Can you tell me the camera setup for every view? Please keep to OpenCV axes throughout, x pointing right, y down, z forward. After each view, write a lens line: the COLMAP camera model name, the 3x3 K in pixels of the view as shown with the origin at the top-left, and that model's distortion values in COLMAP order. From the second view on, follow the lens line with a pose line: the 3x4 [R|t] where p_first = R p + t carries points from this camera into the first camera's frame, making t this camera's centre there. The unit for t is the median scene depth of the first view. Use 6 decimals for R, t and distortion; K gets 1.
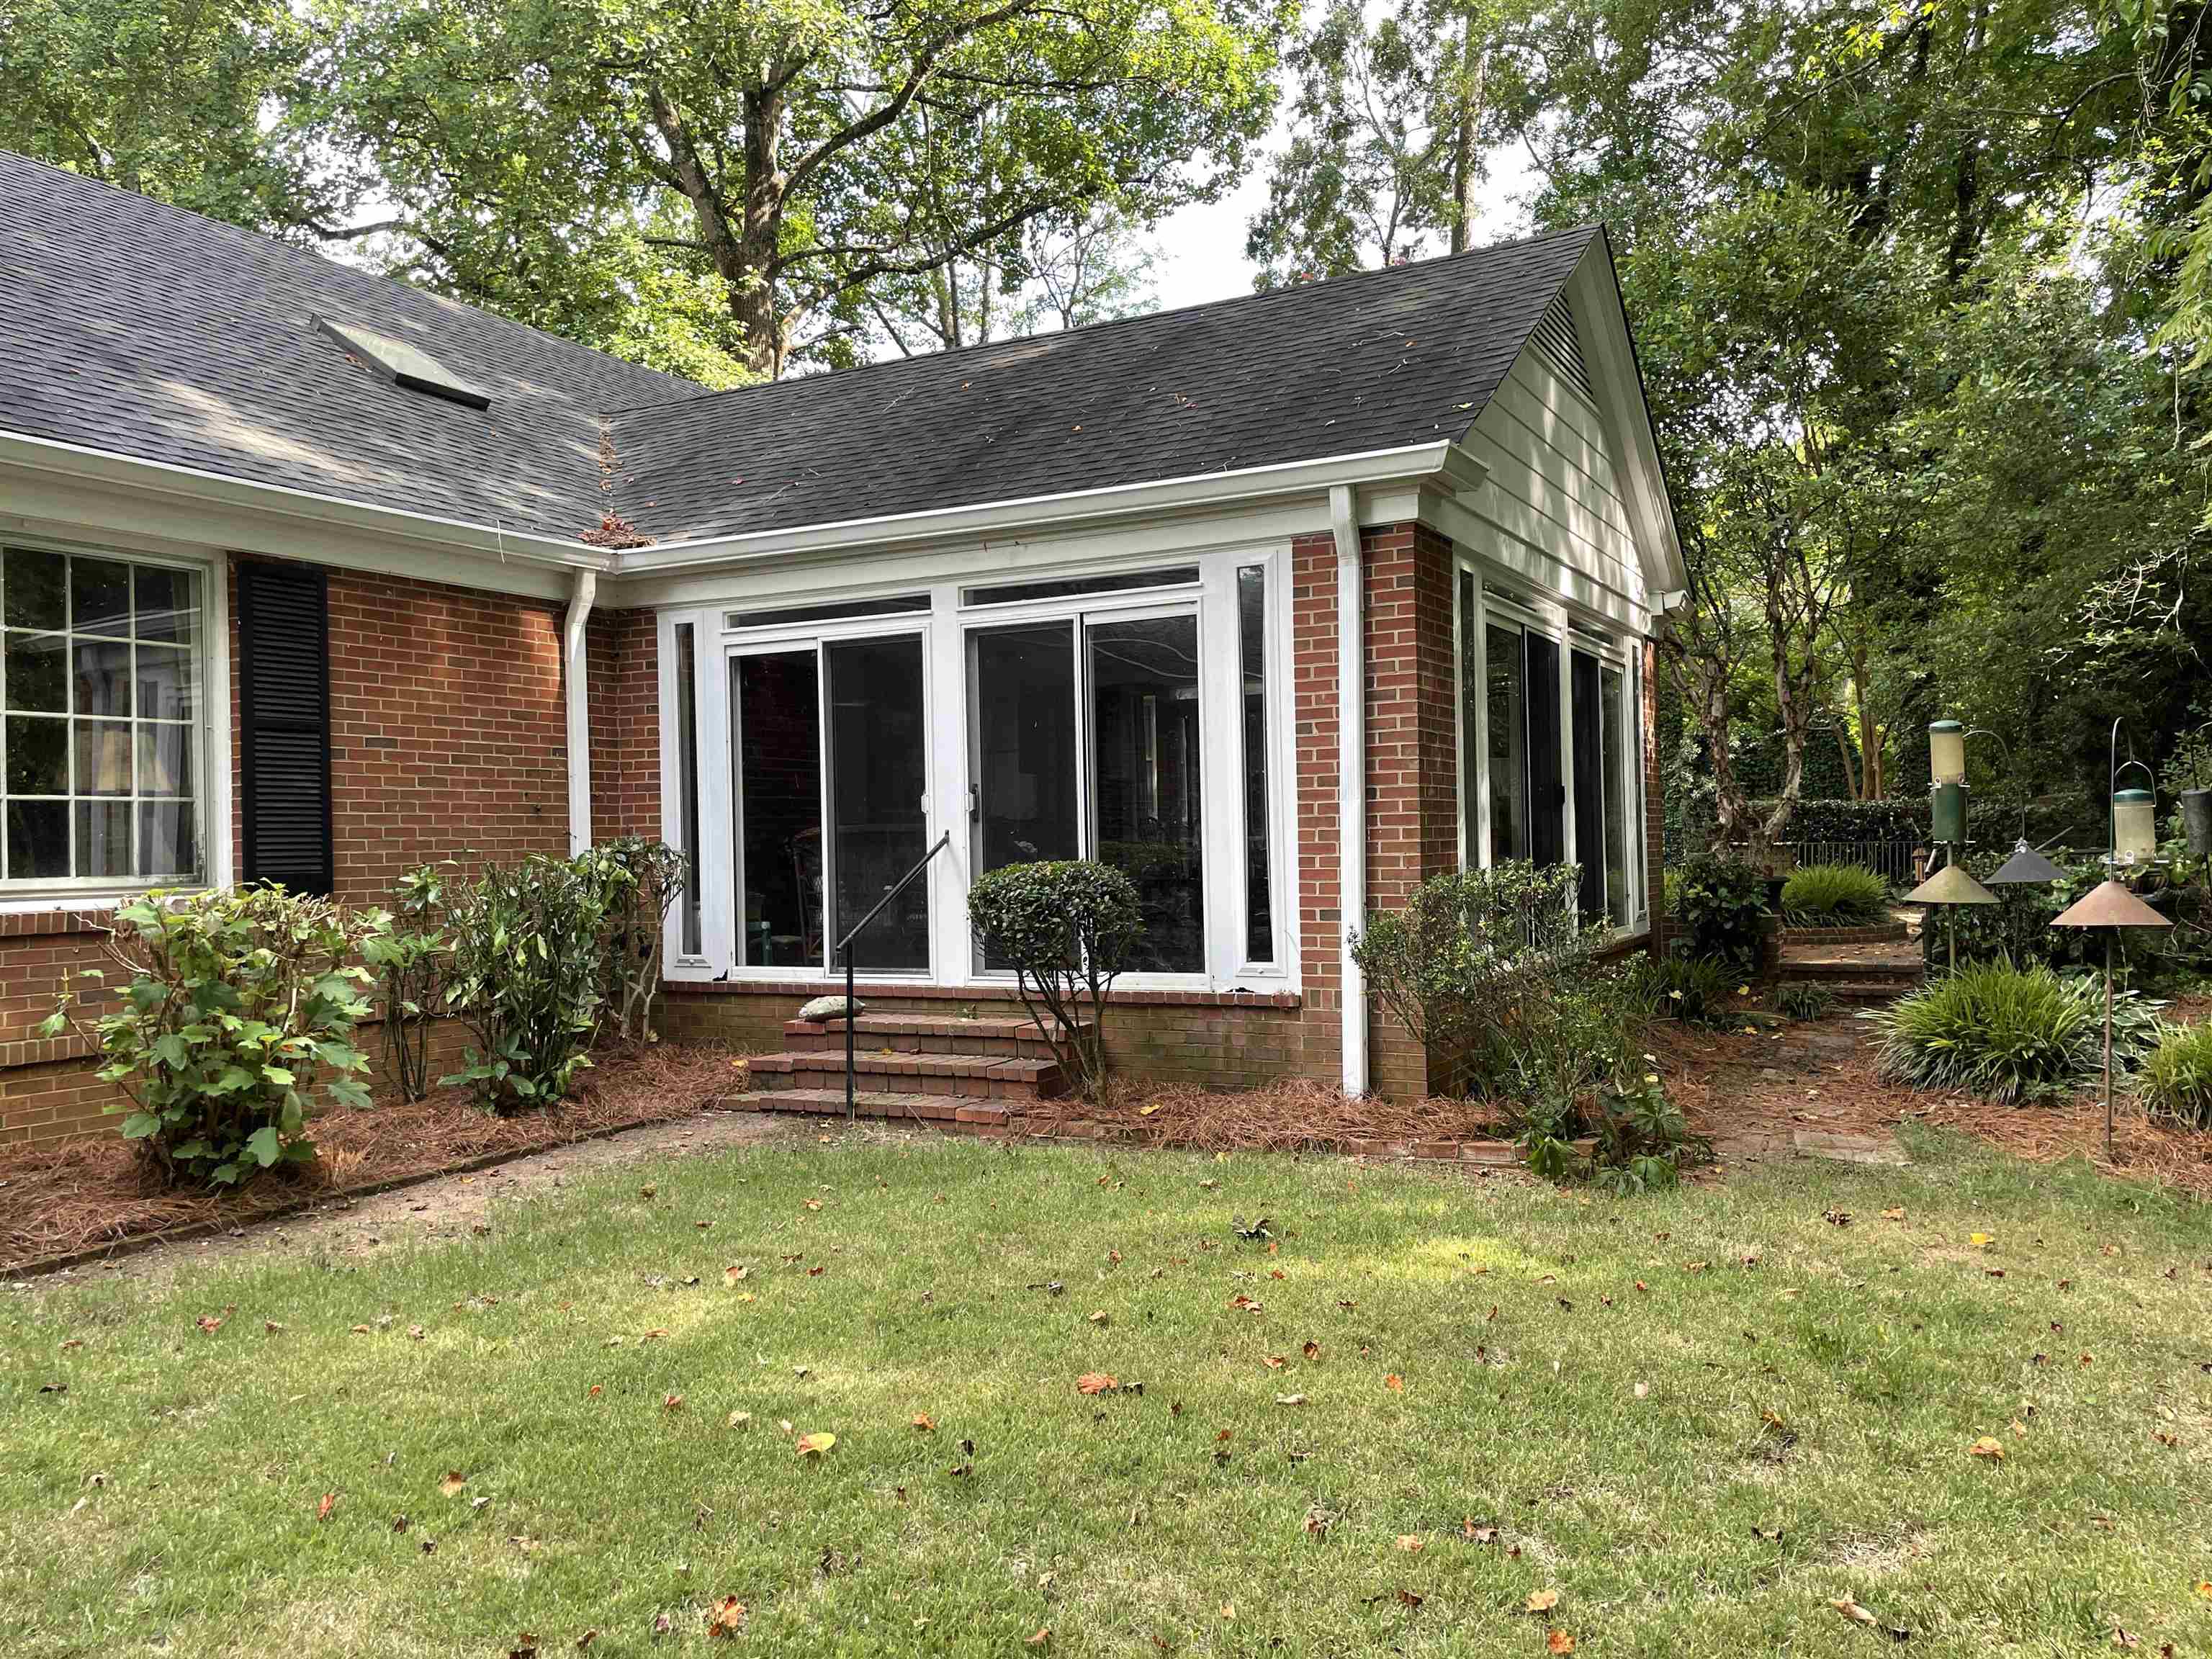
lens RADIAL K [[1667.7, 0, 1111.6], [0, 1667.7, 831.5], [0, 0, 1]] dist [0.008711, -0.002194]
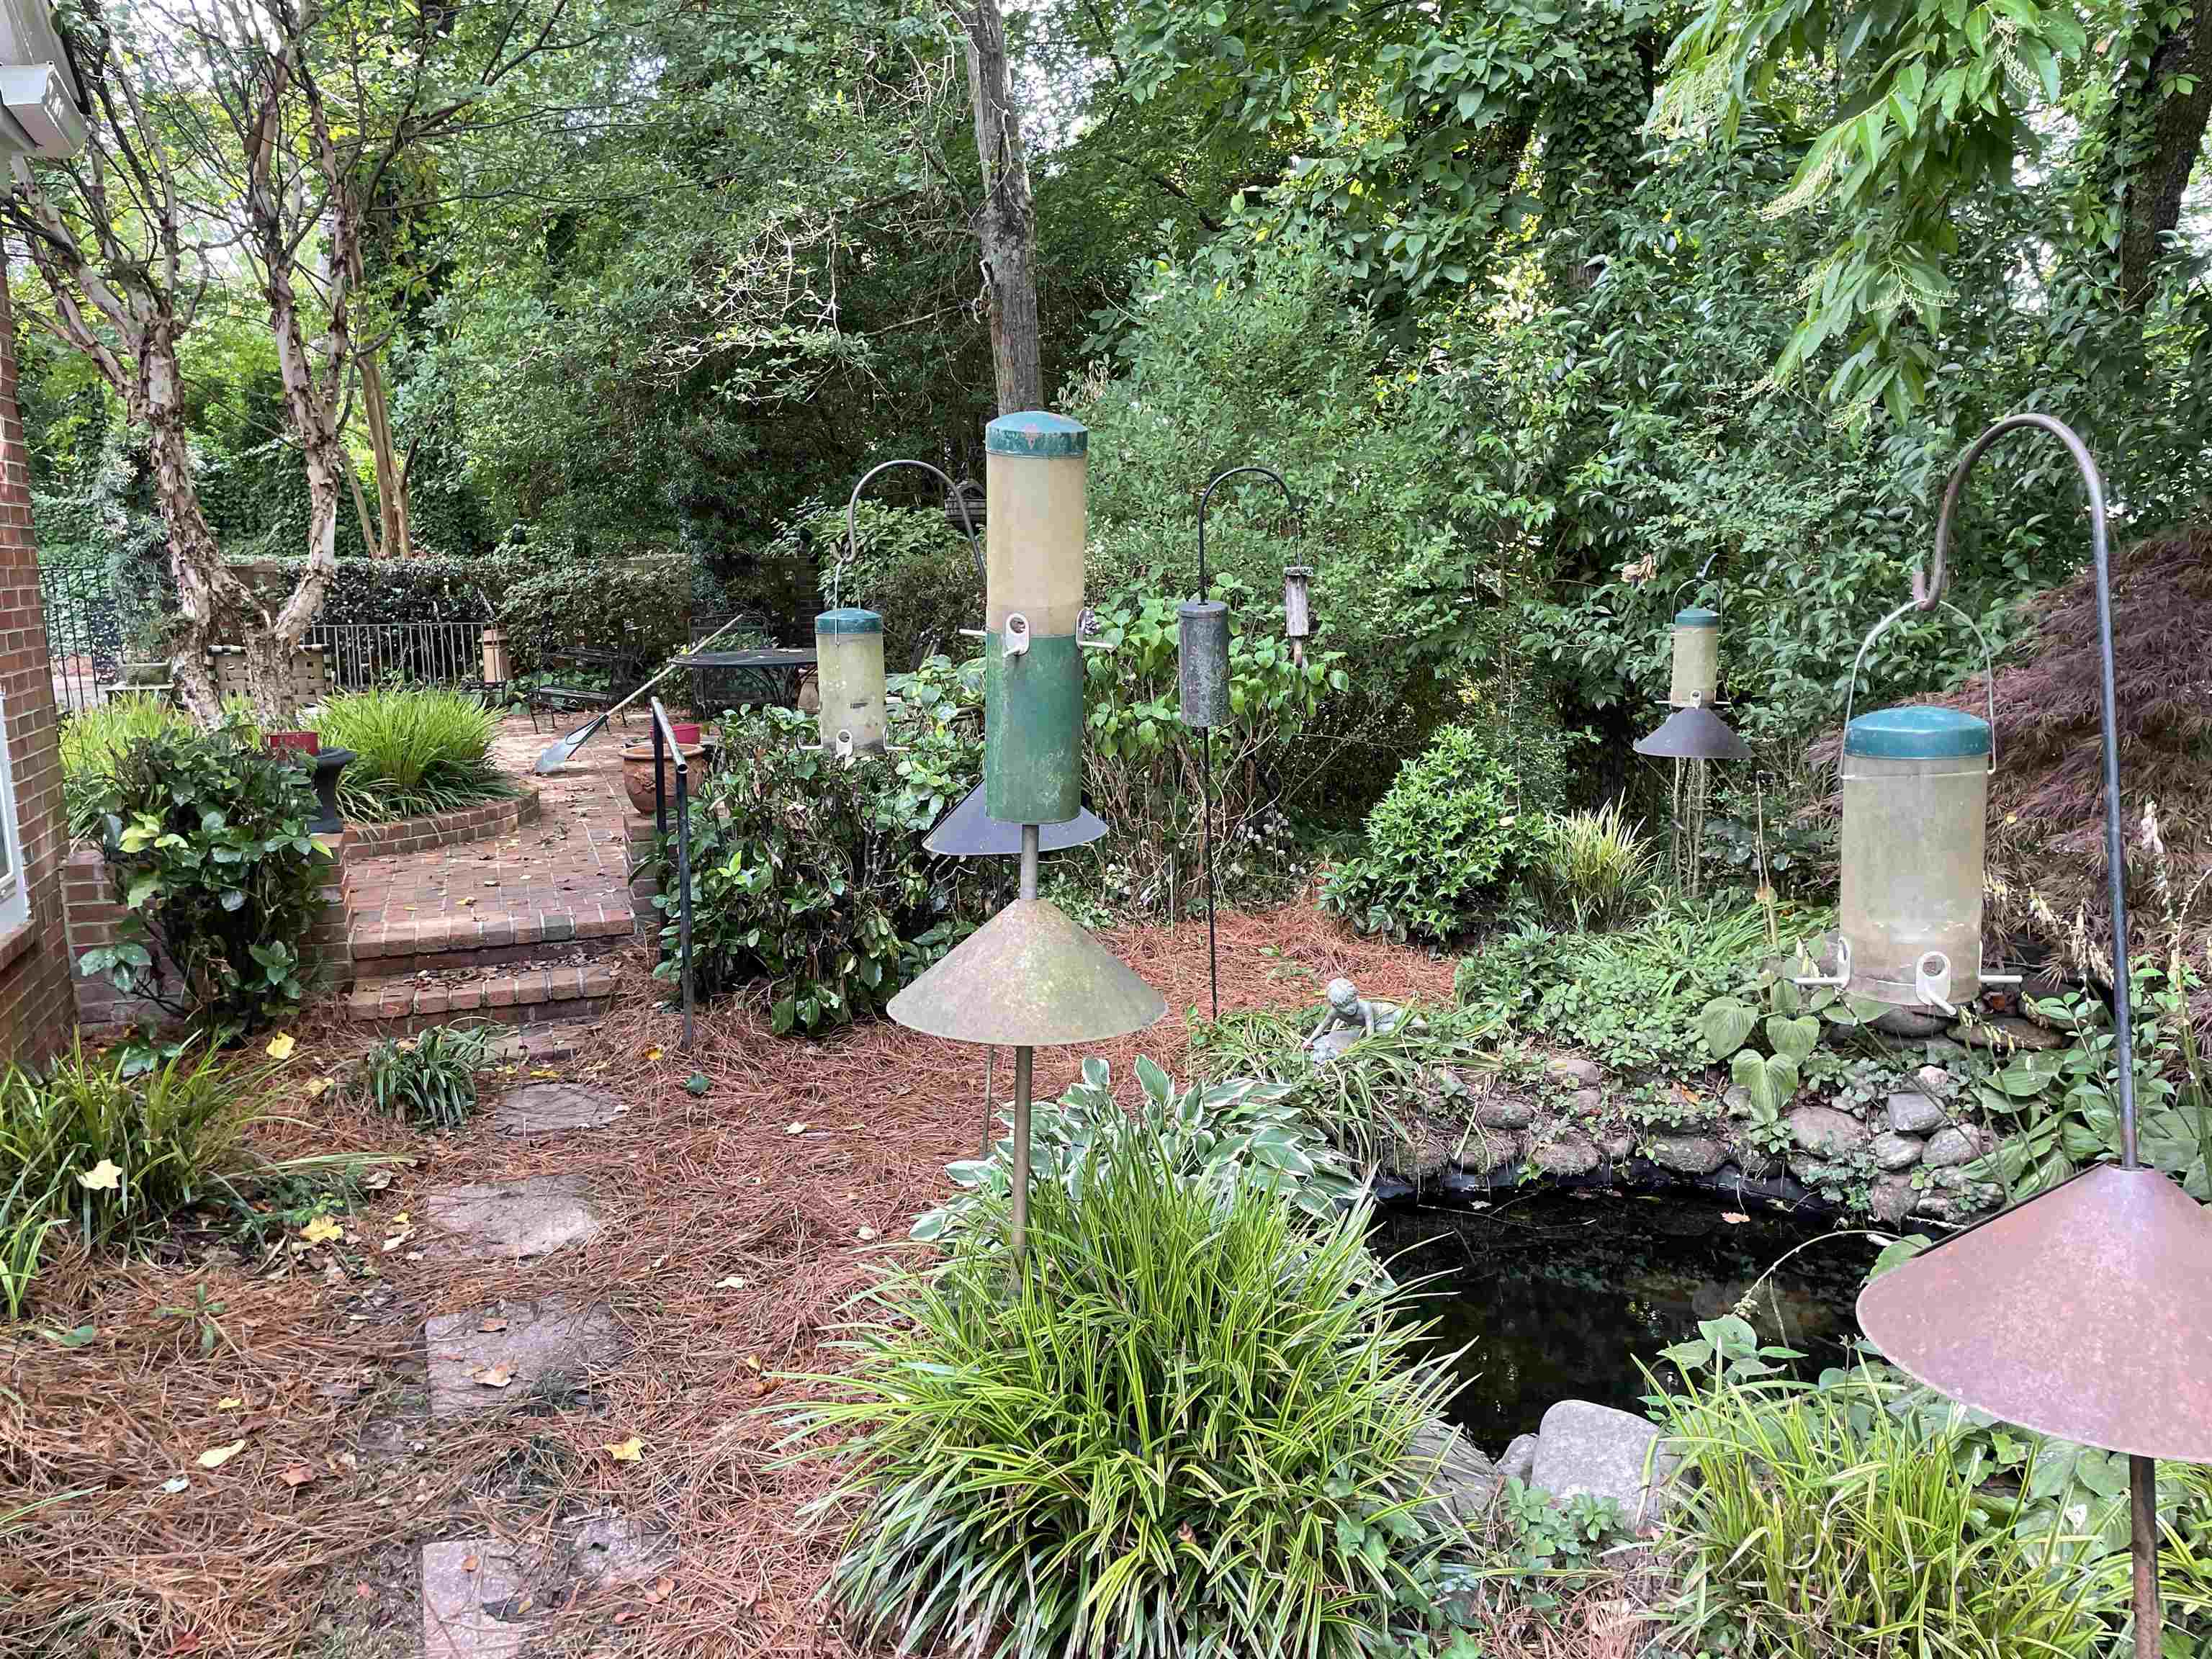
lens RADIAL K [[1667.7, 0, 1115.1], [0, 1667.7, 832.3], [0, 0, 1]] dist [0.008711, -0.002194]
pose [[0.654785, -0.111319, 0.747572, 0.157394], [-0.008560, 0.987939, 0.154609, -0.021941], [-0.755766, -0.107635, 0.645935, 0.437955]]
